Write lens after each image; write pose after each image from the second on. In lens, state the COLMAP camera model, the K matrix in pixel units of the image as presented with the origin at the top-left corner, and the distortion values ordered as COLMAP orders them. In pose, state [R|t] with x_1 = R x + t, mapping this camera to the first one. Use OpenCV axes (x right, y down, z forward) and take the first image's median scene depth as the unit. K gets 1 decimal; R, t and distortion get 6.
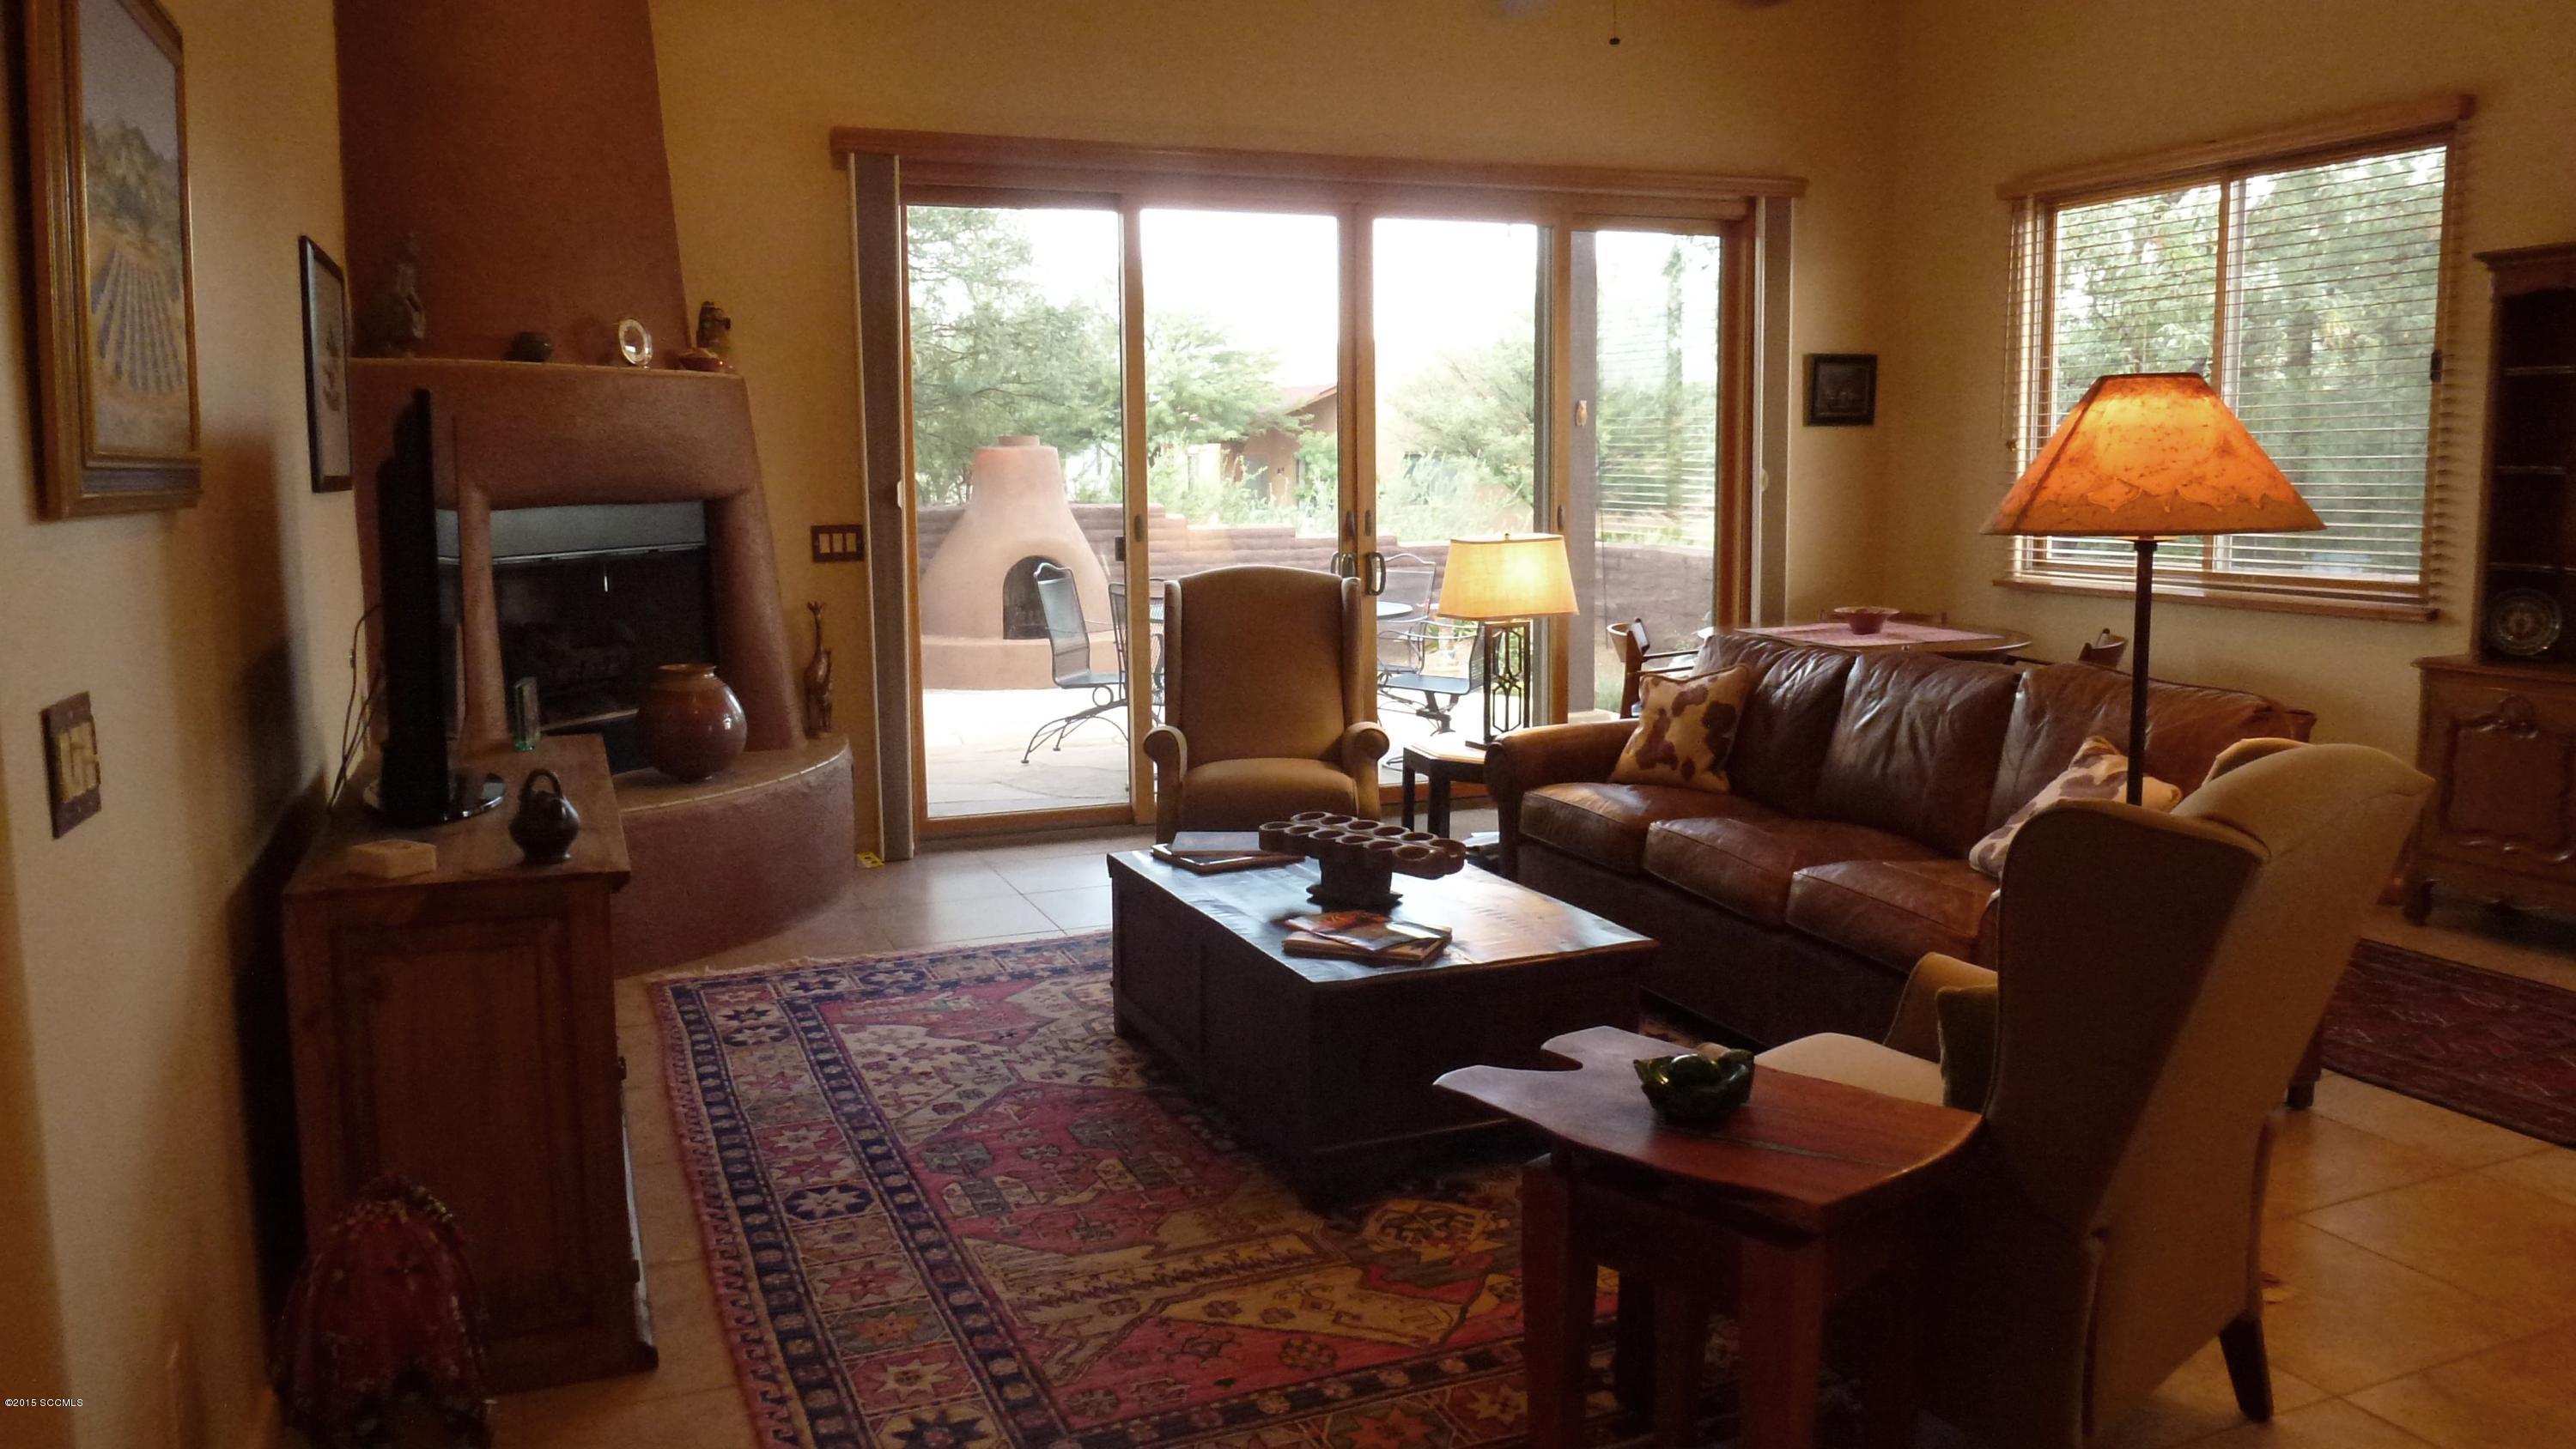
lens RADIAL K [[1871.9, 0, 1286.8], [0, 1871.9, 715.8], [0, 0, 1]] dist [-0.040964, 0.015886]
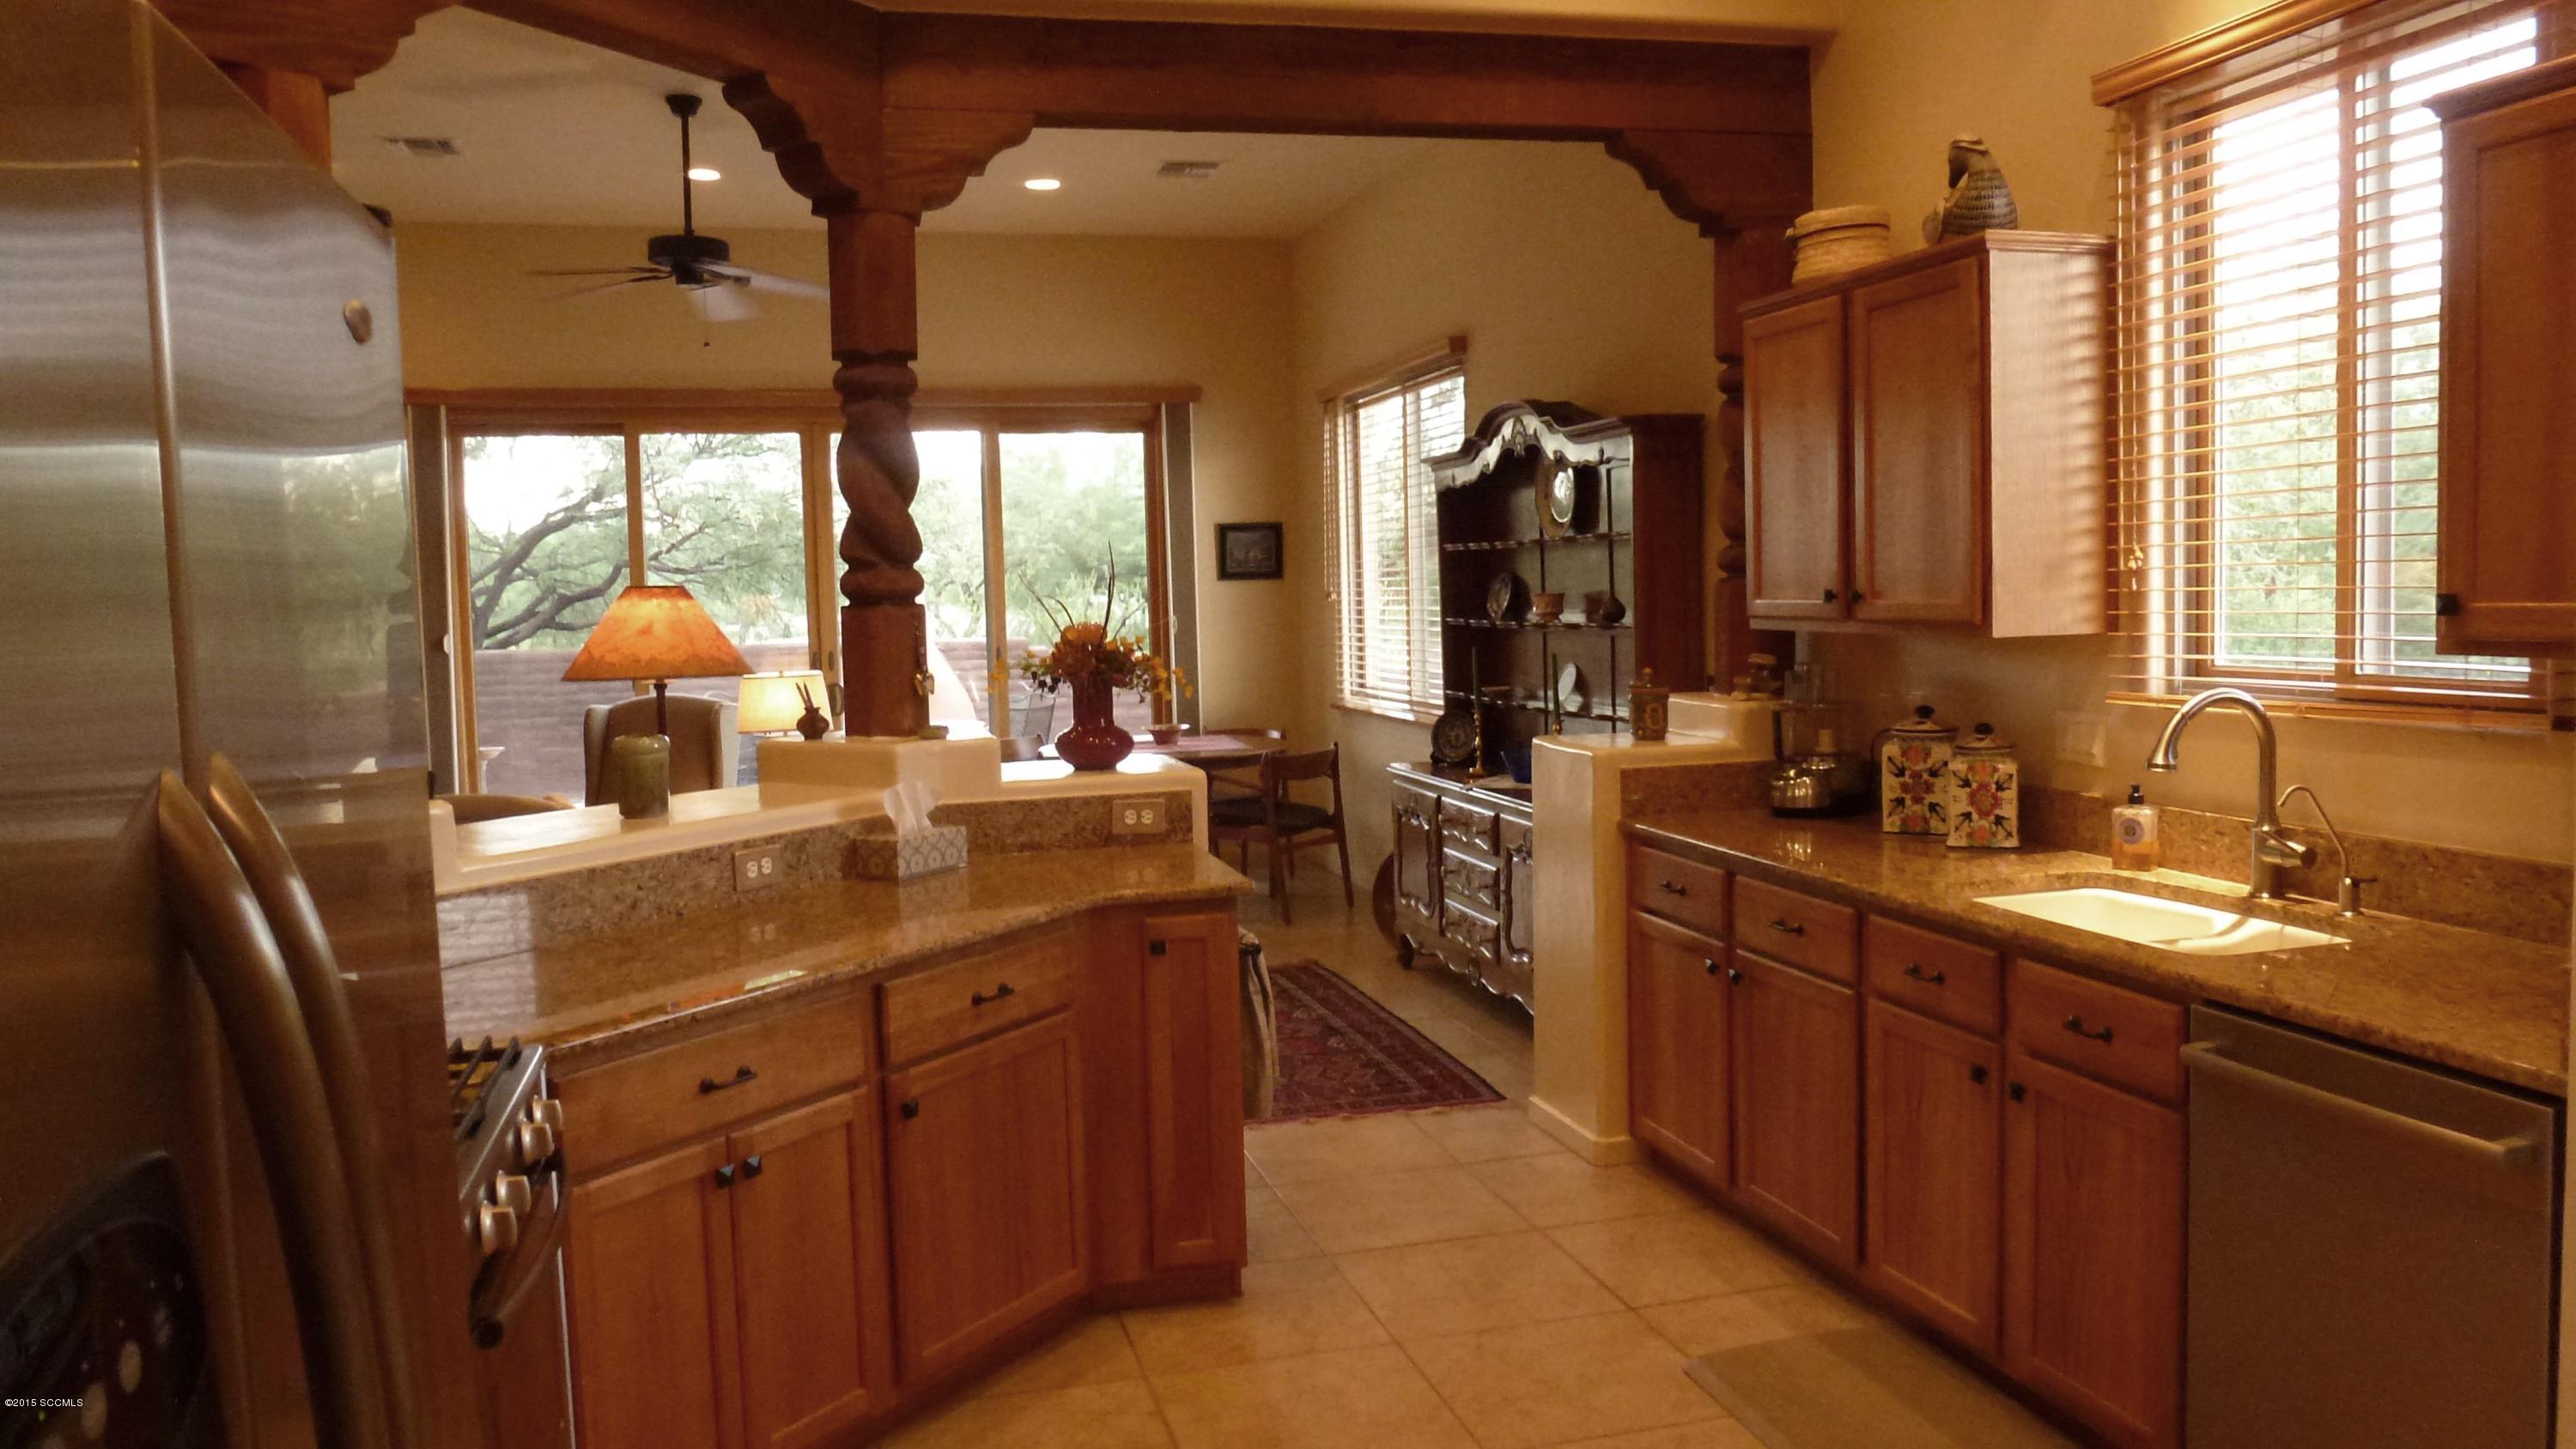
lens RADIAL K [[1871.9, 0, 1288.7], [0, 1871.9, 723.4], [0, 0, 1]] dist [-0.040964, 0.015886]
pose [[0.989137, -0.000360, -0.146997, 0.633388], [-0.008513, 0.998178, -0.059730, 0.018268], [0.146750, 0.060332, 0.987332, -0.279873]]
